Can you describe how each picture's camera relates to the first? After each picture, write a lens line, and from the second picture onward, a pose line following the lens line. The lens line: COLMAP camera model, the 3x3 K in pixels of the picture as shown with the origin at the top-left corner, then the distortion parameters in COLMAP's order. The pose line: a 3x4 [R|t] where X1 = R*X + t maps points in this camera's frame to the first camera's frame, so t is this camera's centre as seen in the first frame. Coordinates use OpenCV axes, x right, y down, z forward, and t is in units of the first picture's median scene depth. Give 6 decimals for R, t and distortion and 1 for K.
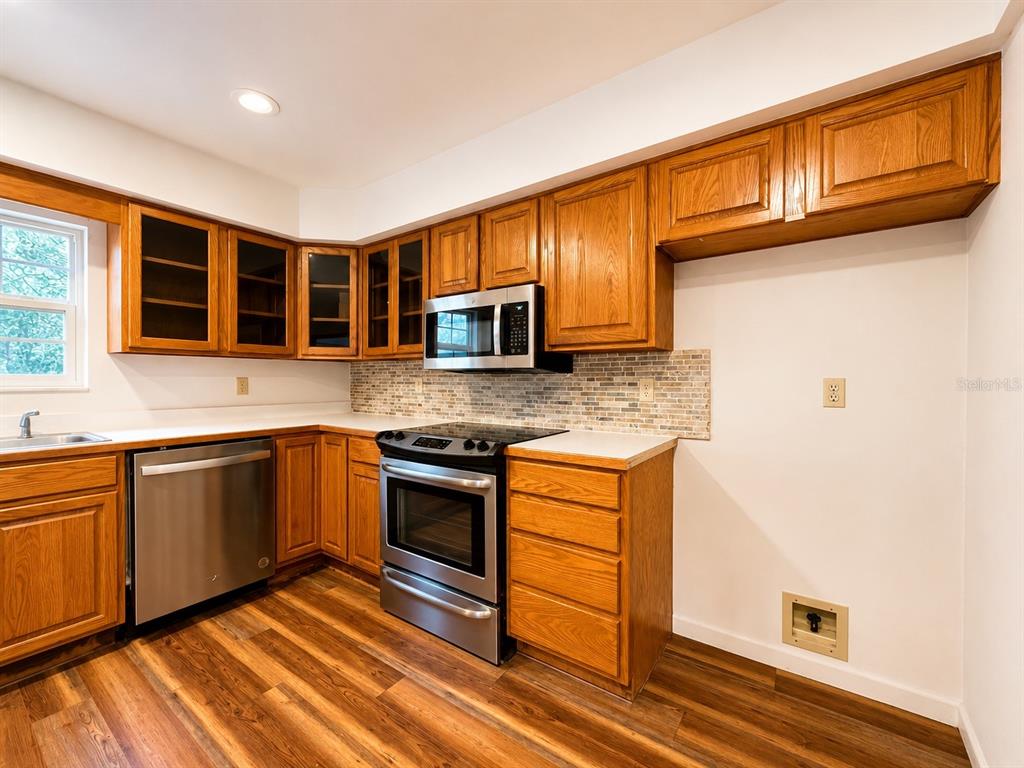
lens RADIAL K [[416.7, 0, 496.1], [0, 416.7, 383.5], [0, 0, 1]] dist [0.012431, 0.000530]
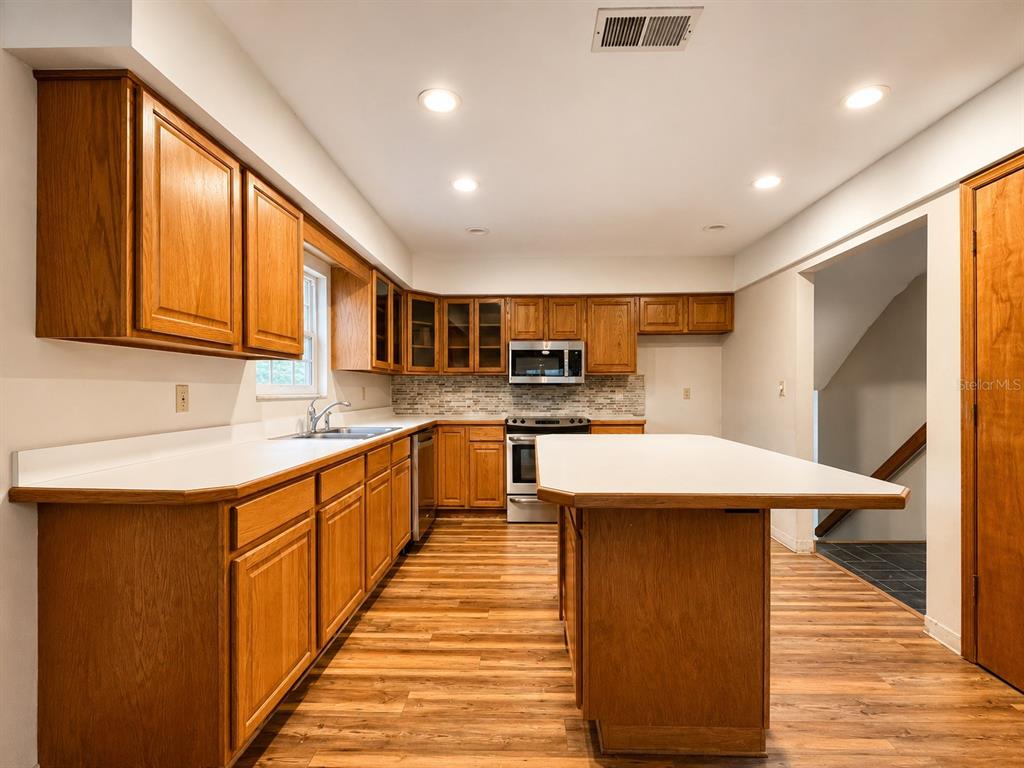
lens RADIAL K [[488.9, 0, 509.5], [0, 488.9, 386.3], [0, 0, 1]] dist [-0.005683, -0.000861]
pose [[0.817757, -0.000749, 0.575562, -1.479733], [0.009780, 0.999873, -0.012593, 0.003684], [-0.575480, 0.015927, 0.817661, -0.688645]]
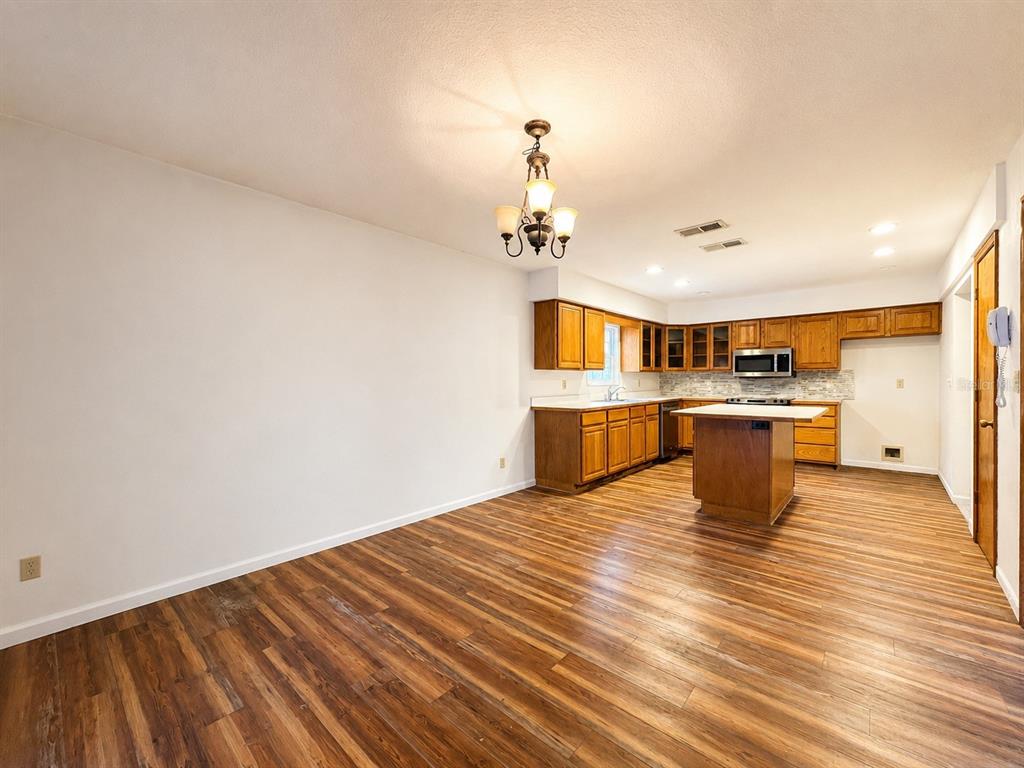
lens RADIAL K [[416.7, 0, 502.8], [0, 416.7, 386.0], [0, 0, 1]] dist [0.012431, 0.000530]
pose [[0.997165, -0.005702, -0.075032, -1.637679], [0.006002, 0.999975, 0.003782, 0.008856], [0.075009, -0.004222, 0.997174, -2.017386]]
